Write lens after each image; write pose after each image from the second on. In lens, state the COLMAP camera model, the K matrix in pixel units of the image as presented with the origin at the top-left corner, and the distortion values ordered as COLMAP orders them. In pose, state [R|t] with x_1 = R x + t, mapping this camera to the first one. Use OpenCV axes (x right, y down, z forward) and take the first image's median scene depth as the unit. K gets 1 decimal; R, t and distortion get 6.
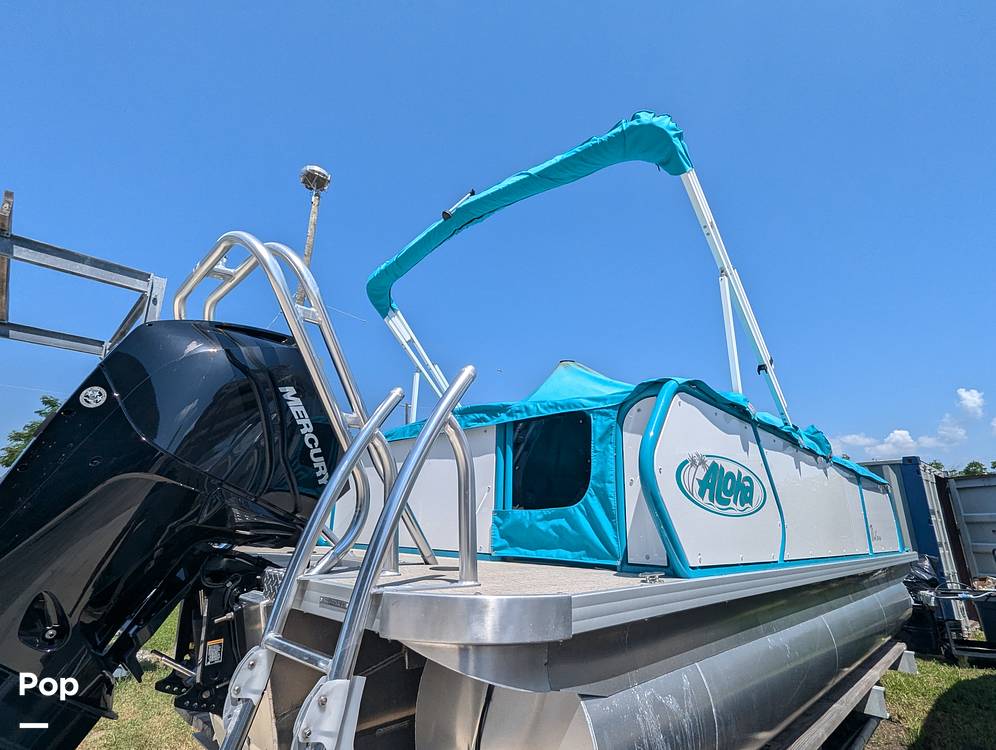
lens RADIAL K [[489.0, 0, 498.0], [0, 489.0, 375.0], [0, 0, 1]] dist [-0.000441, -0.001184]
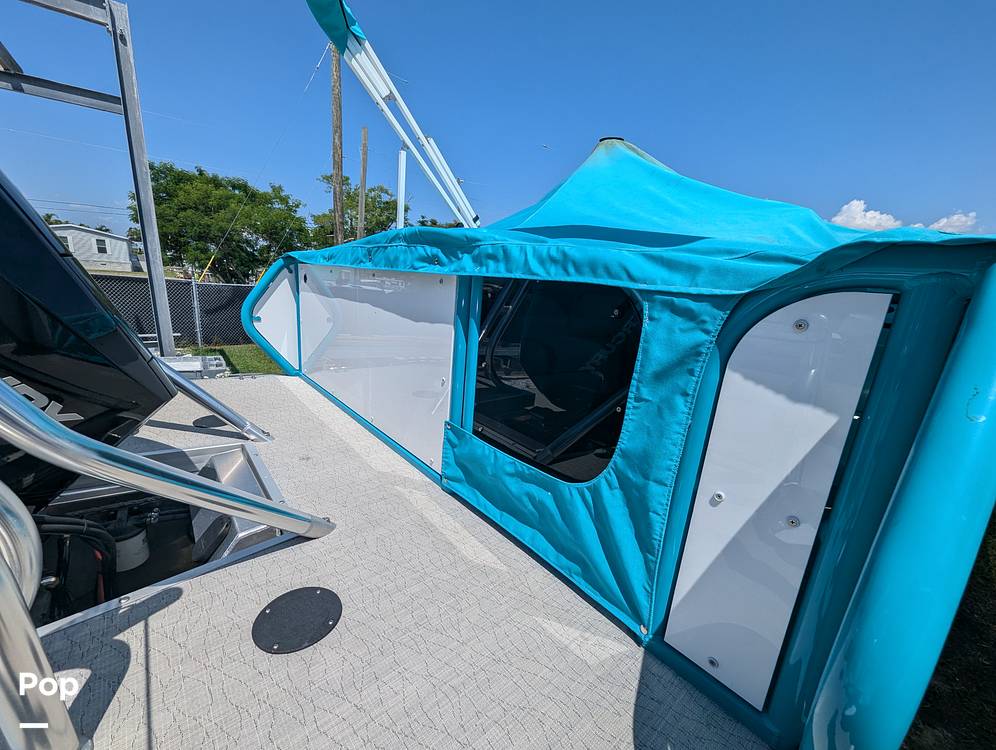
lens RADIAL K [[393.3, 0, 499.4], [0, 393.3, 378.4], [0, 0, 1]] dist [0.002966, -0.002398]
pose [[0.994088, 0.076533, -0.077014, 0.095427], [-0.027407, 0.863228, 0.504070, -0.021318], [0.105058, -0.498979, 0.860222, 0.637250]]
